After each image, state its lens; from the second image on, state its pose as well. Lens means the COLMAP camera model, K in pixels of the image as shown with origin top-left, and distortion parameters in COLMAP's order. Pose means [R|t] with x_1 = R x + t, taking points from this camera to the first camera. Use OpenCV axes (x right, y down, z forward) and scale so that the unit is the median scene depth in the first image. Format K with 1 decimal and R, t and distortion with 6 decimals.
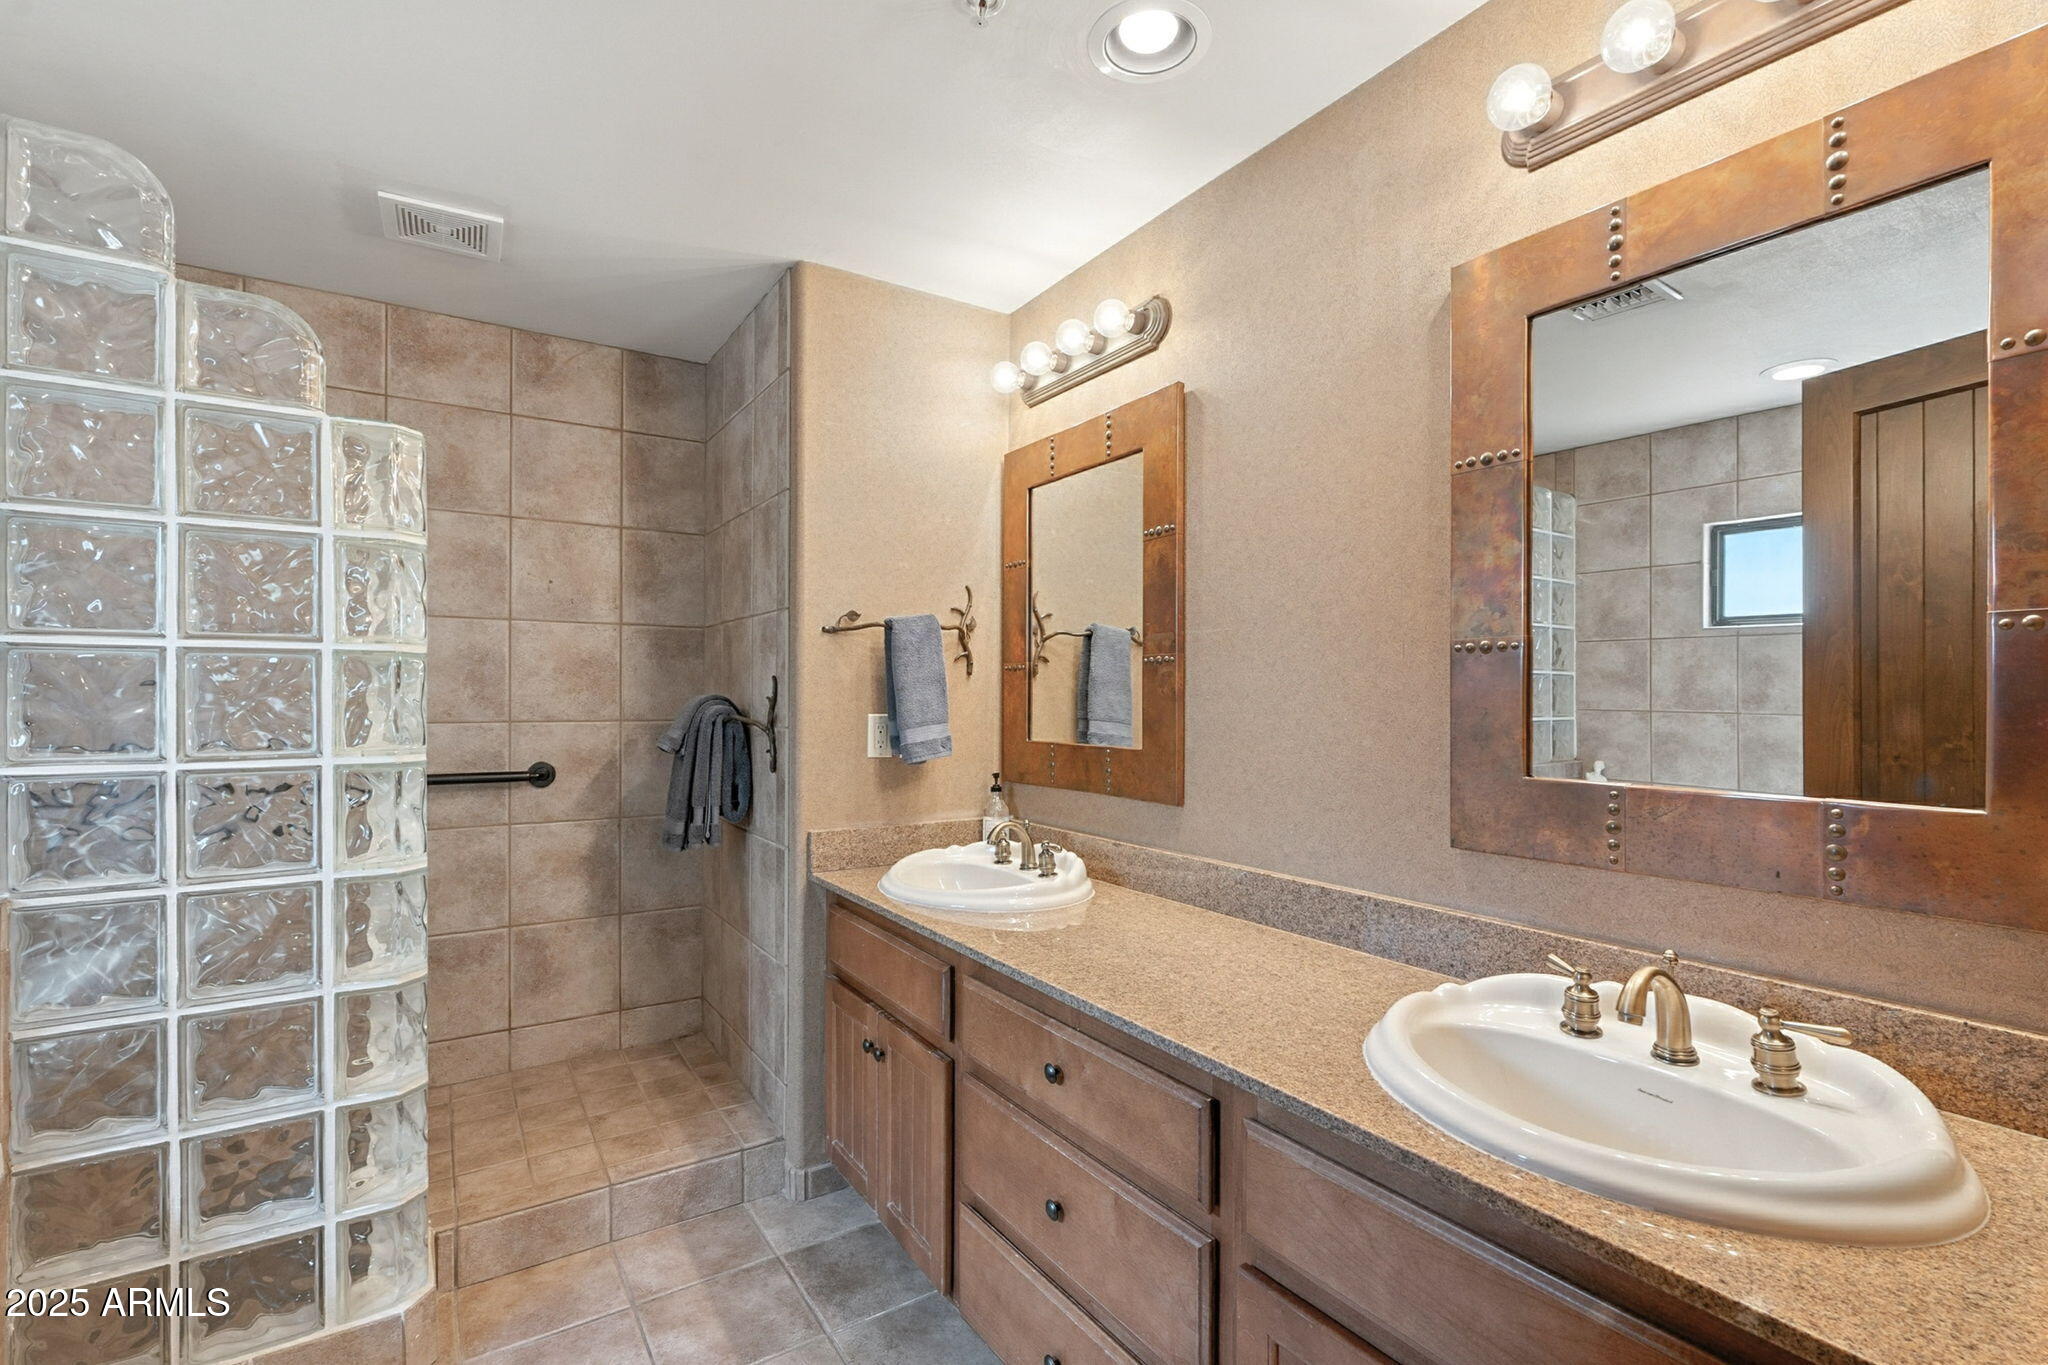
lens RADIAL K [[911.7, 0, 1023.3], [0, 911.7, 693.9], [0, 0, 1]] dist [-0.002943, -0.001325]
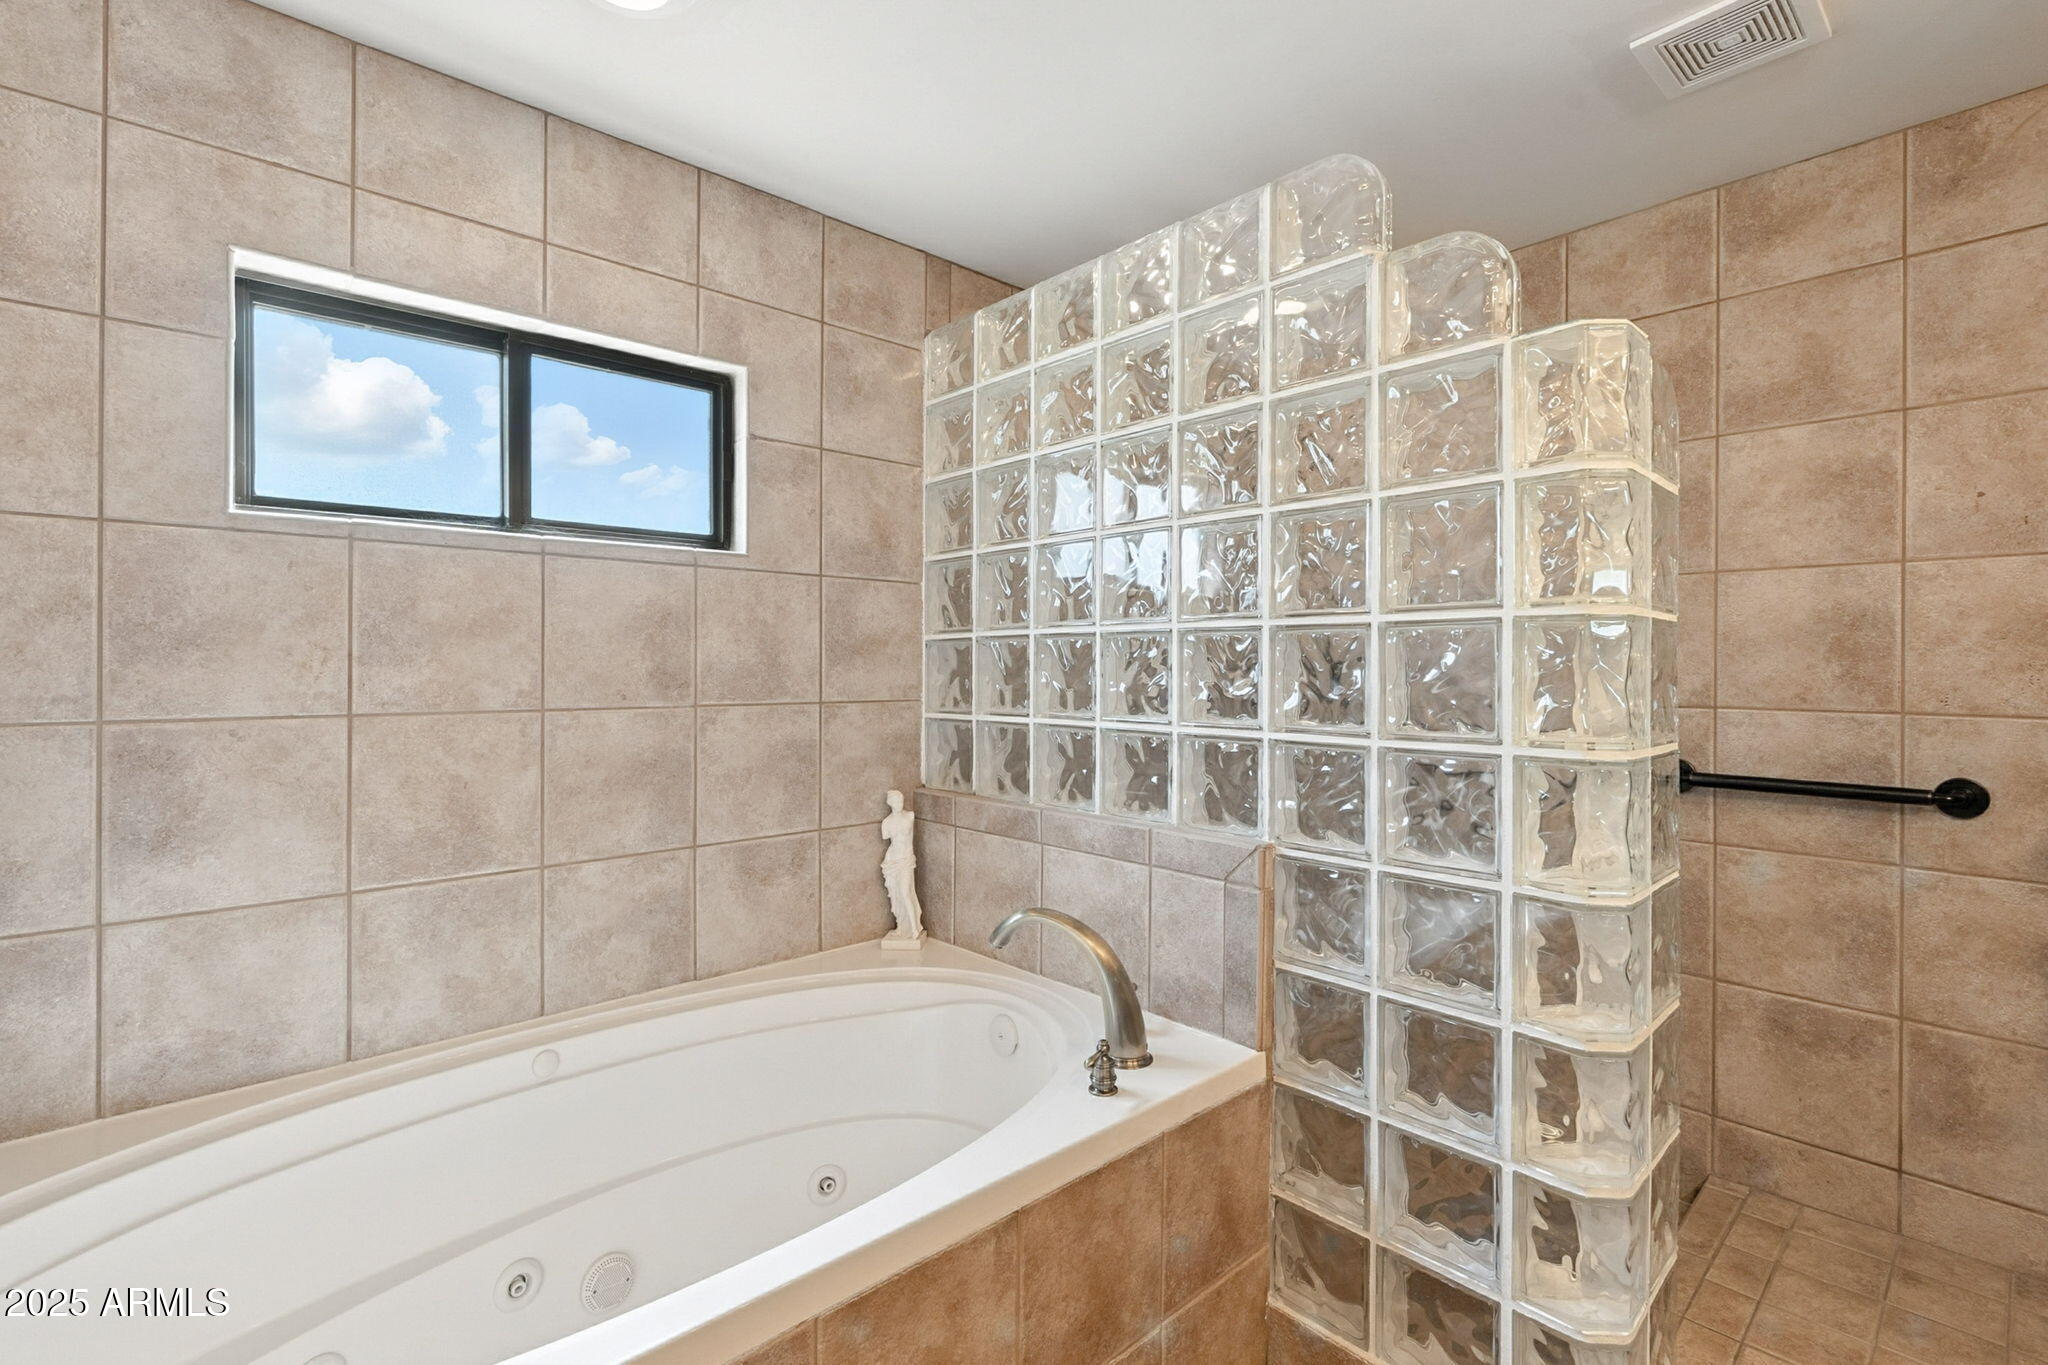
lens RADIAL K [[911.7, 0, 1032.9], [0, 911.7, 664.8], [0, 0, 1]] dist [-0.002943, -0.001325]
pose [[0.160500, -0.005185, -0.987022, -0.004480], [-0.004001, 0.999975, -0.005904, 0.001295], [0.987028, 0.004897, 0.160475, 0.263741]]
